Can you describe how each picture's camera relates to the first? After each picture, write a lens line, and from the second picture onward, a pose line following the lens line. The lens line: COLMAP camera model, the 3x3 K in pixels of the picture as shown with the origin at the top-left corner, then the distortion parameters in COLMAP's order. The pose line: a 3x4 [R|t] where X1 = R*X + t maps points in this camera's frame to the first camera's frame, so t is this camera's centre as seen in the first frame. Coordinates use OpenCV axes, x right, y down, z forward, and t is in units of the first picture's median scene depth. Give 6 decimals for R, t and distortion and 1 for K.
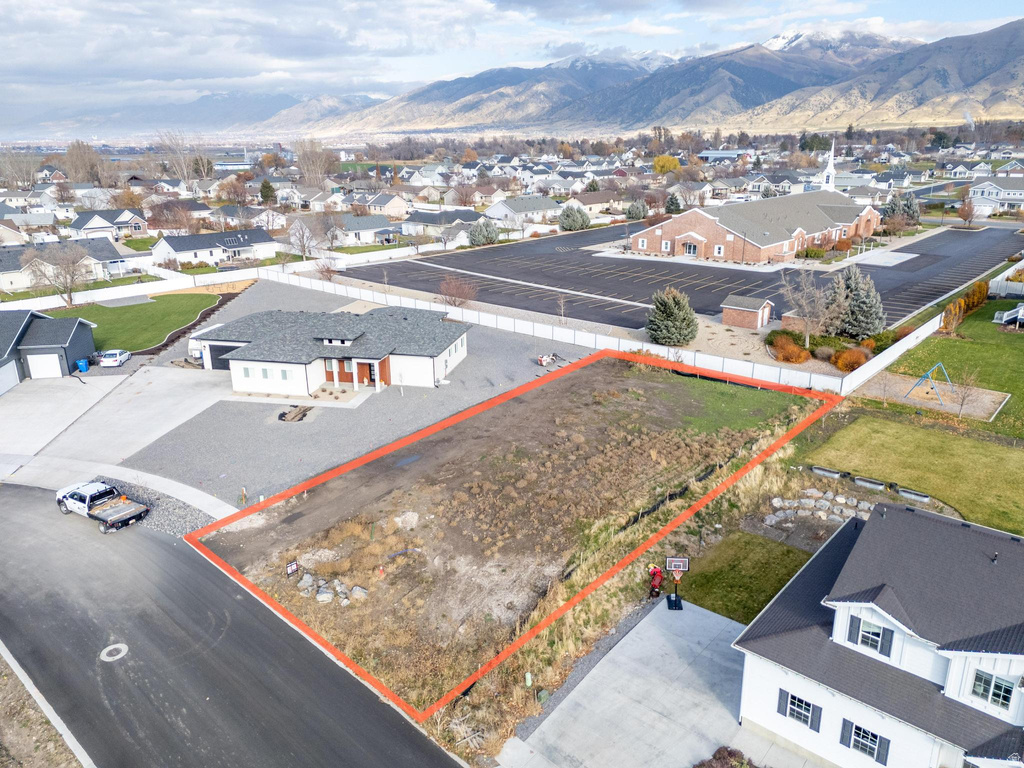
lens RADIAL K [[741.0, 0, 517.4], [0, 741.0, 387.4], [0, 0, 1]] dist [0.084253, -0.074636]
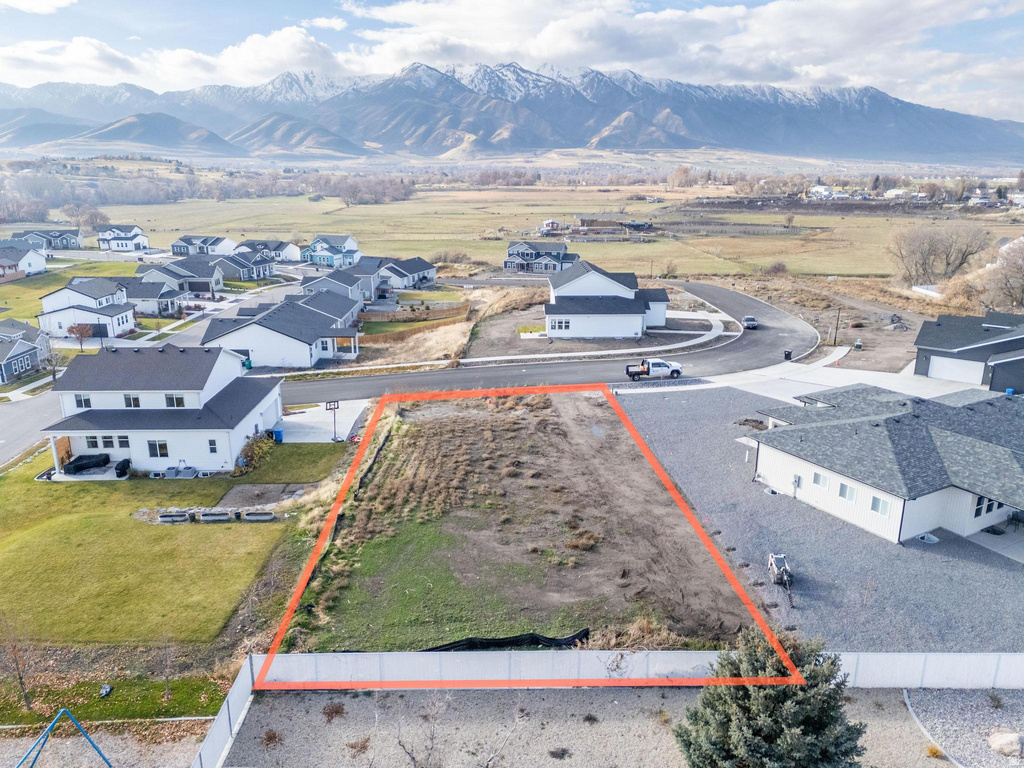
lens RADIAL K [[741.0, 0, 515.9], [0, 741.0, 389.0], [0, 0, 1]] dist [0.084253, -0.074636]
pose [[-0.734658, 0.199908, -0.648317, 0.542140], [-0.213507, 0.838924, 0.500622, -0.404550], [0.643967, 0.506206, -0.573640, 1.200926]]
